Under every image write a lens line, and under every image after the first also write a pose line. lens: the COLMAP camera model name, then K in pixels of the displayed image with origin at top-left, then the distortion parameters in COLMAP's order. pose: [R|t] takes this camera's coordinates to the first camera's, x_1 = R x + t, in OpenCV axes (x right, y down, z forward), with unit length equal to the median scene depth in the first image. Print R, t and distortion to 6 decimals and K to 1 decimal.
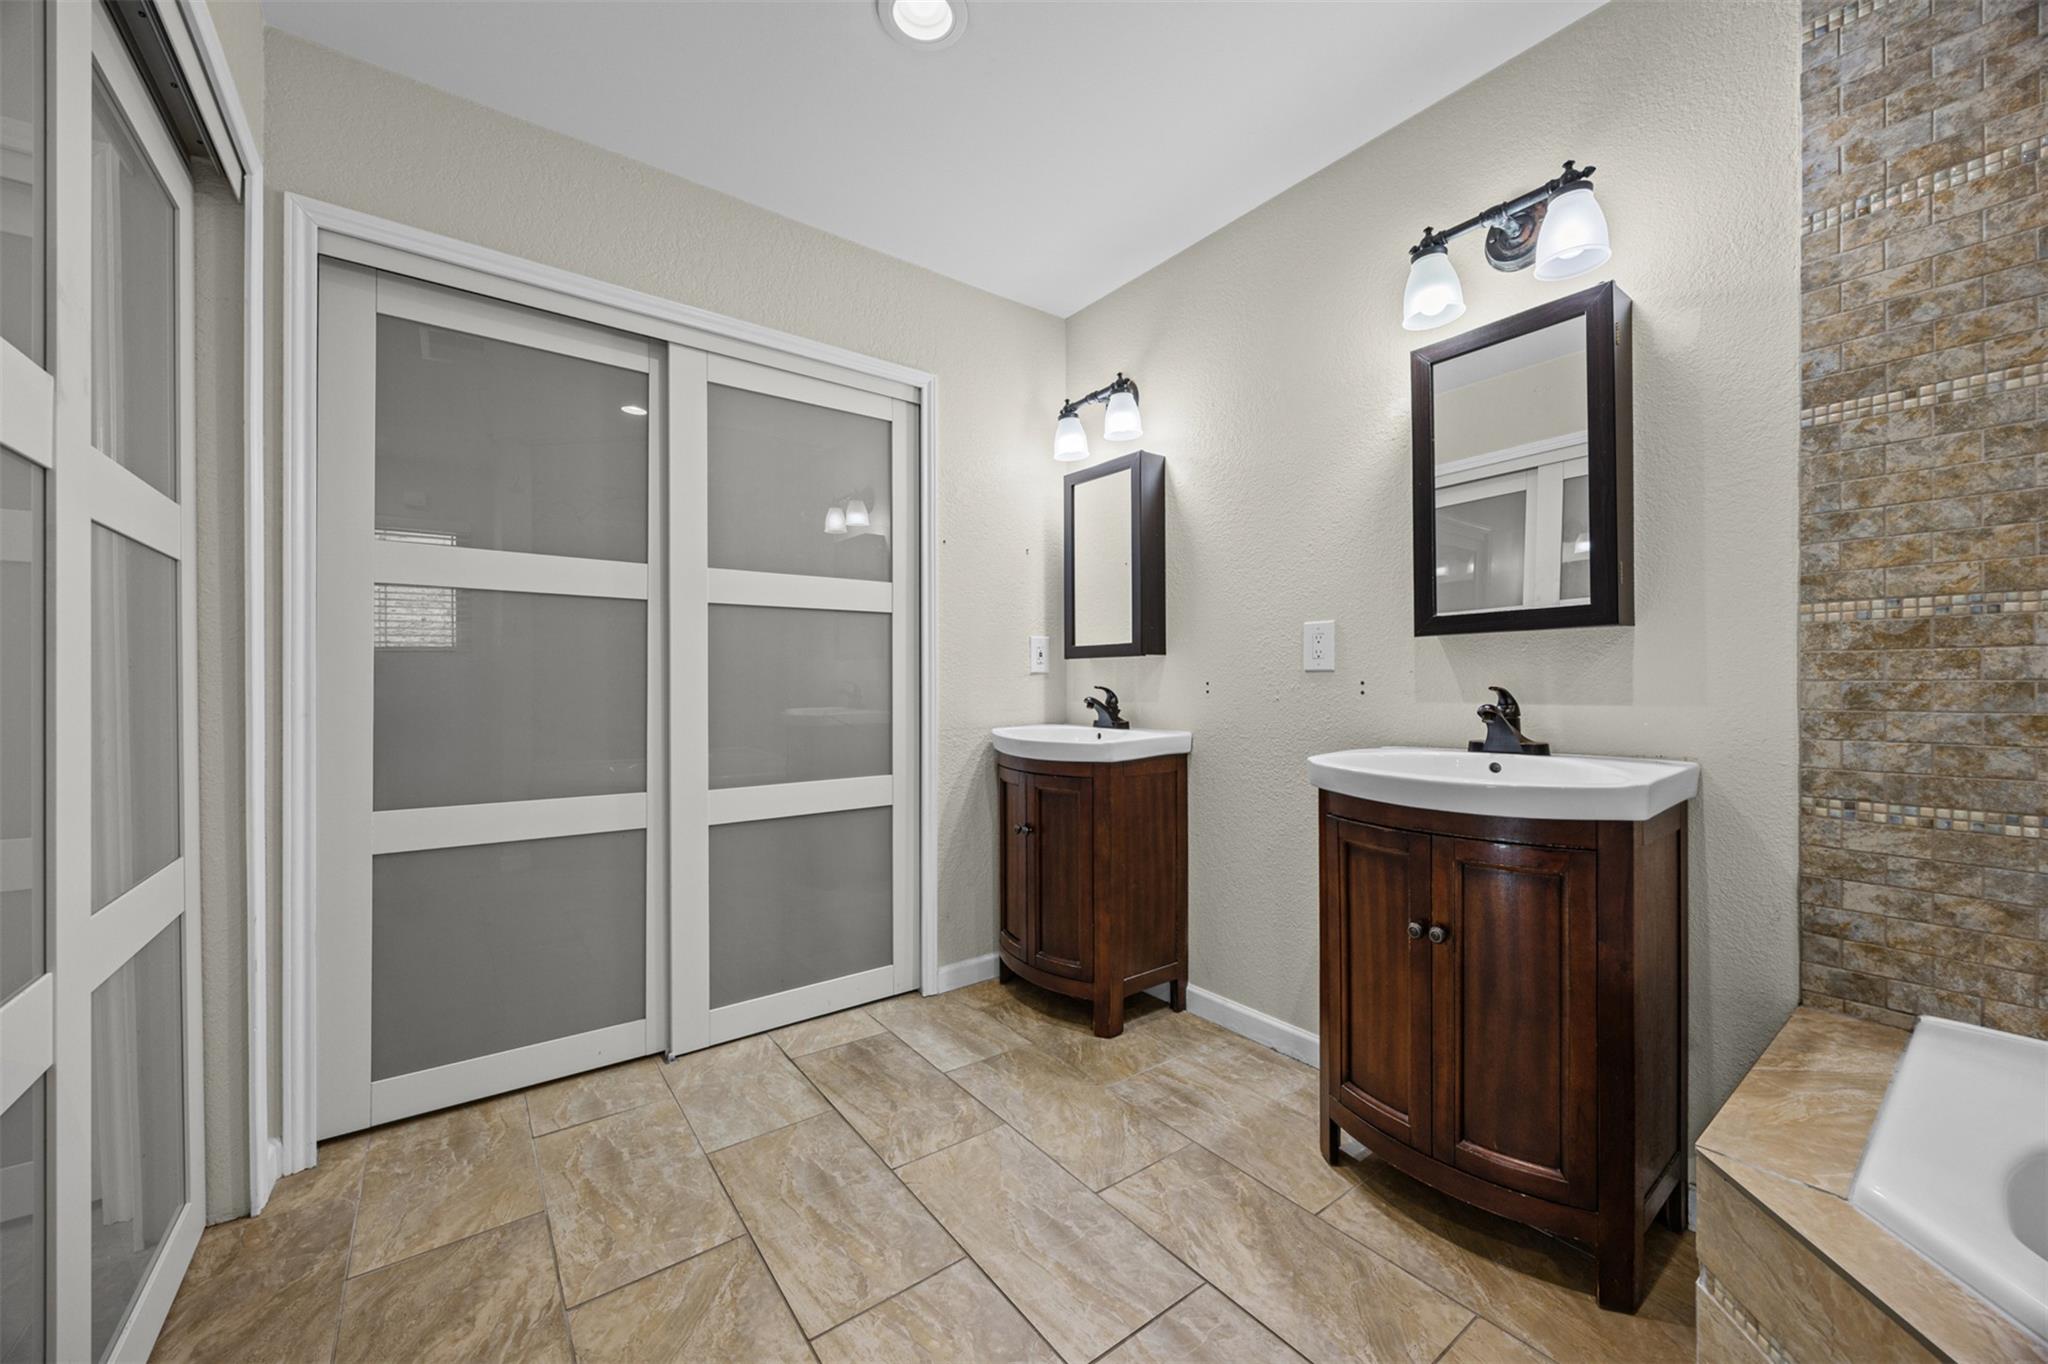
lens RADIAL K [[774.1, 0, 1044.0], [0, 774.1, 680.1], [0, 0, 1]] dist [-0.003595, -0.000359]
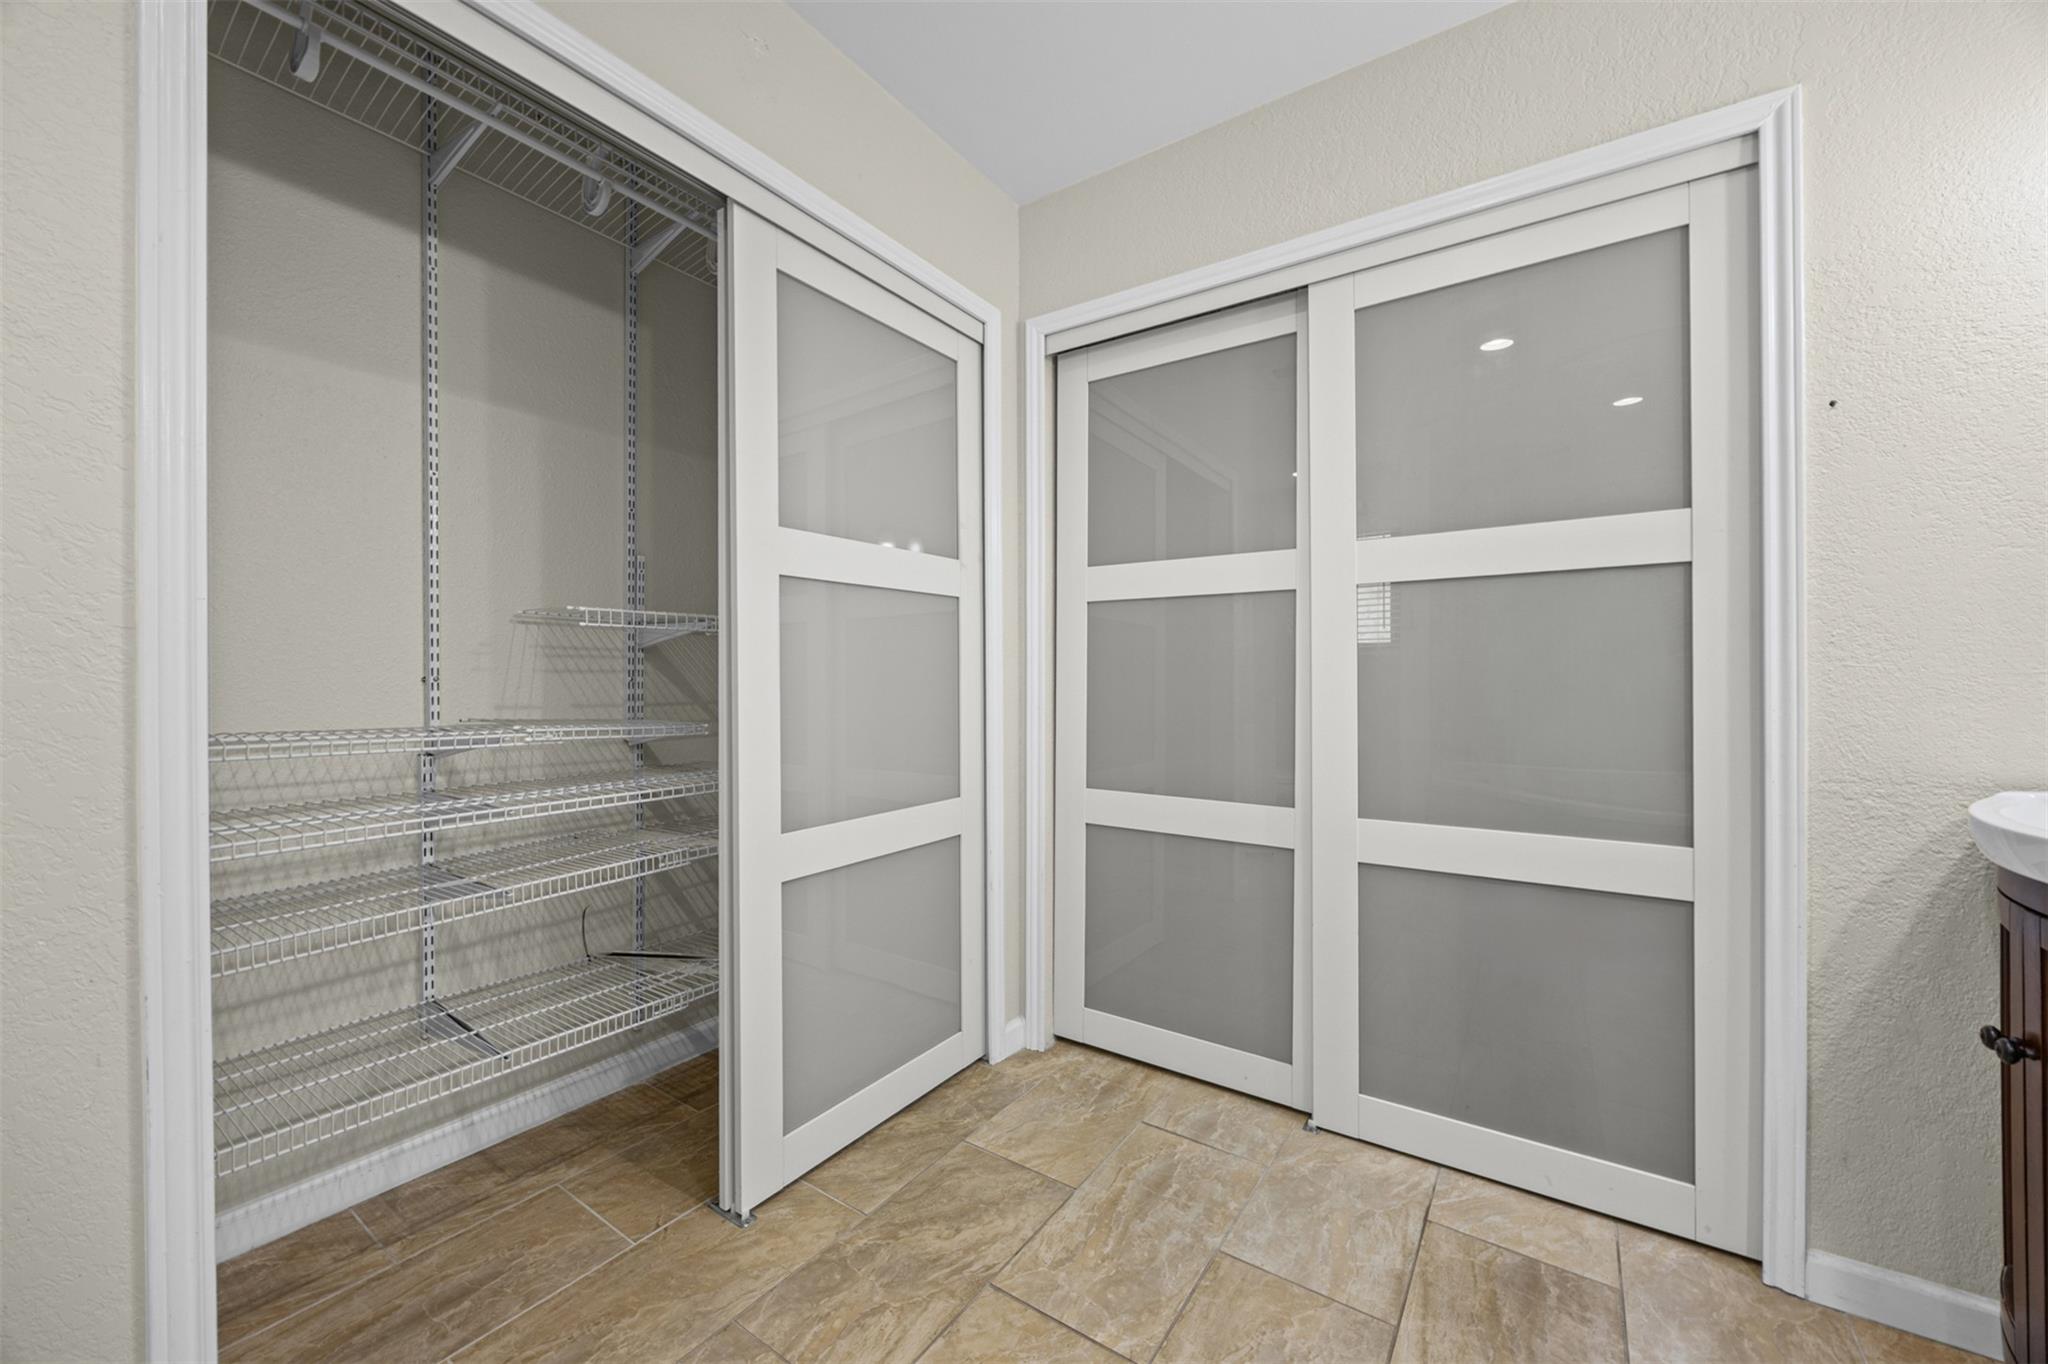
lens RADIAL K [[774.1, 0, 1033.2], [0, 774.1, 689.4], [0, 0, 1]] dist [-0.003595, -0.000359]
pose [[0.306078, -0.001493, -0.952005, 0.257178], [-0.008820, 0.999951, -0.004404, 0.018161], [0.951966, 0.009745, 0.306050, 0.493513]]
